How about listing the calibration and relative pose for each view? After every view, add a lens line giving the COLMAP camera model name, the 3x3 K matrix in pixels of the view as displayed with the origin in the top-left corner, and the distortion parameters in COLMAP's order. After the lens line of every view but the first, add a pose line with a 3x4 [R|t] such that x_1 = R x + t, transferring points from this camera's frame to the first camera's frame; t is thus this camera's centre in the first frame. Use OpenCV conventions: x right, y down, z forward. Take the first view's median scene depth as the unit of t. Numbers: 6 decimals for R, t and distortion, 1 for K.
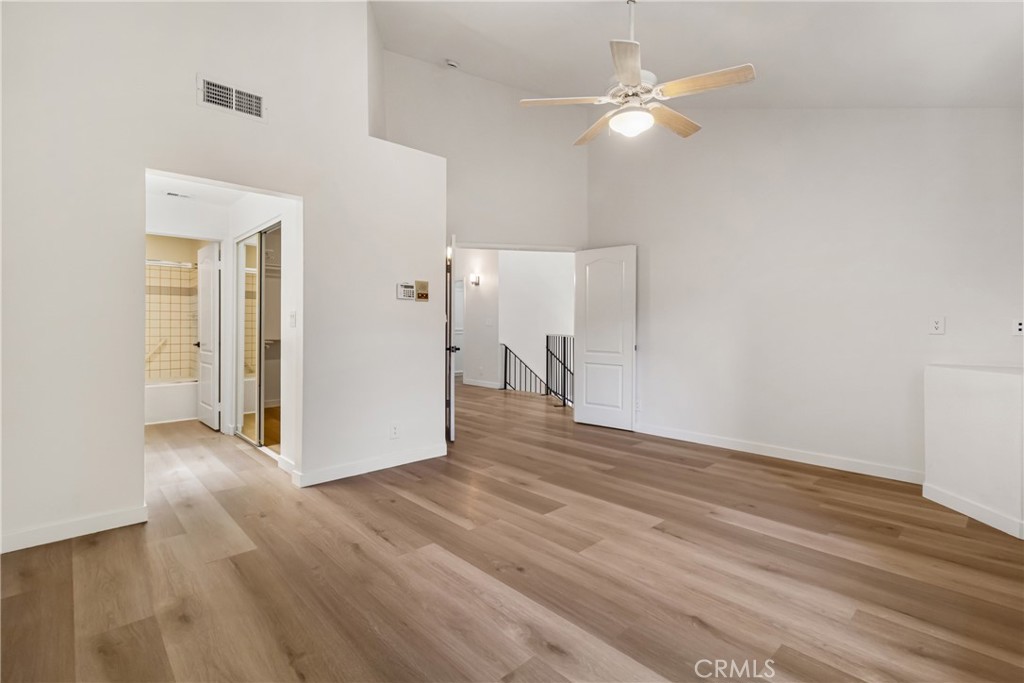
lens RADIAL K [[476.4, 0, 517.5], [0, 476.4, 327.0], [0, 0, 1]] dist [0.002201, 0.000206]
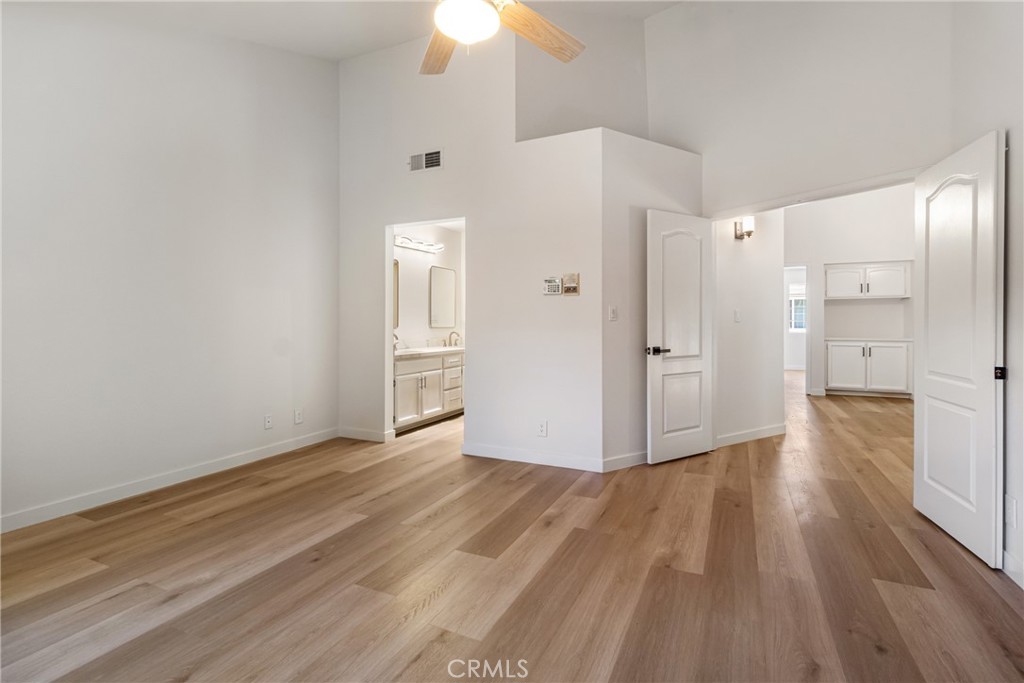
lens RADIAL K [[476.9, 0, 518.6], [0, 476.9, 325.5], [0, 0, 1]] dist [0.003128, 0.000832]
pose [[0.362110, 0.007462, -0.932105, 0.855164], [0.002902, 0.999954, 0.009132, -0.006686], [0.932131, -0.006011, 0.362072, 0.787060]]
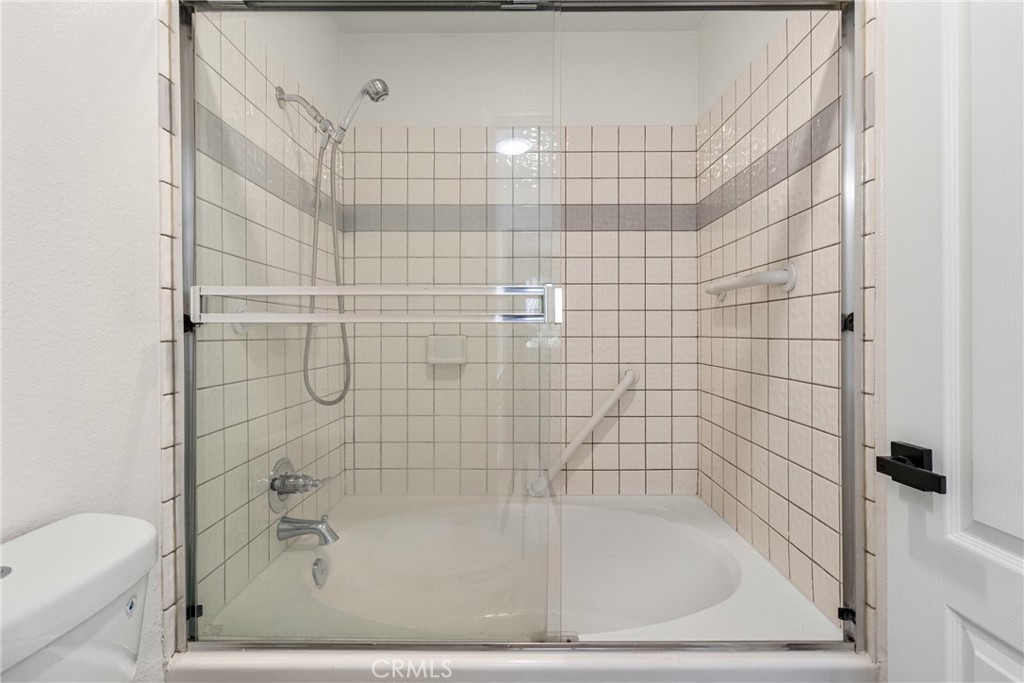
lens RADIAL K [[476.9, 0, 518.6], [0, 476.9, 325.5], [0, 0, 1]] dist [0.003128, 0.000832]
pose [[0.722309, -0.012174, -0.691463, -1.254324], [0.004160, 0.999903, -0.013259, -0.003691], [0.691558, 0.006700, 0.722290, 1.575288]]
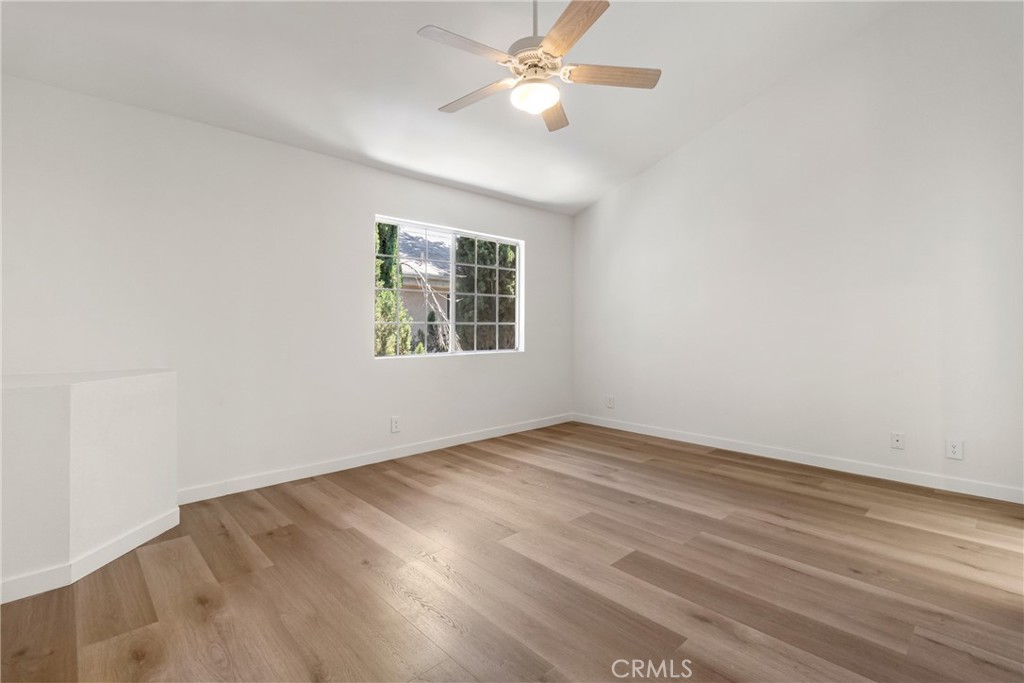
lens RADIAL K [[476.9, 0, 518.6], [0, 476.9, 325.5], [0, 0, 1]] dist [0.003128, 0.000832]
pose [[-0.999968, -0.003041, -0.007436, 0.263499], [-0.003010, 0.999987, -0.004119, 0.001968], [0.007448, -0.004096, -0.999964, 1.807369]]
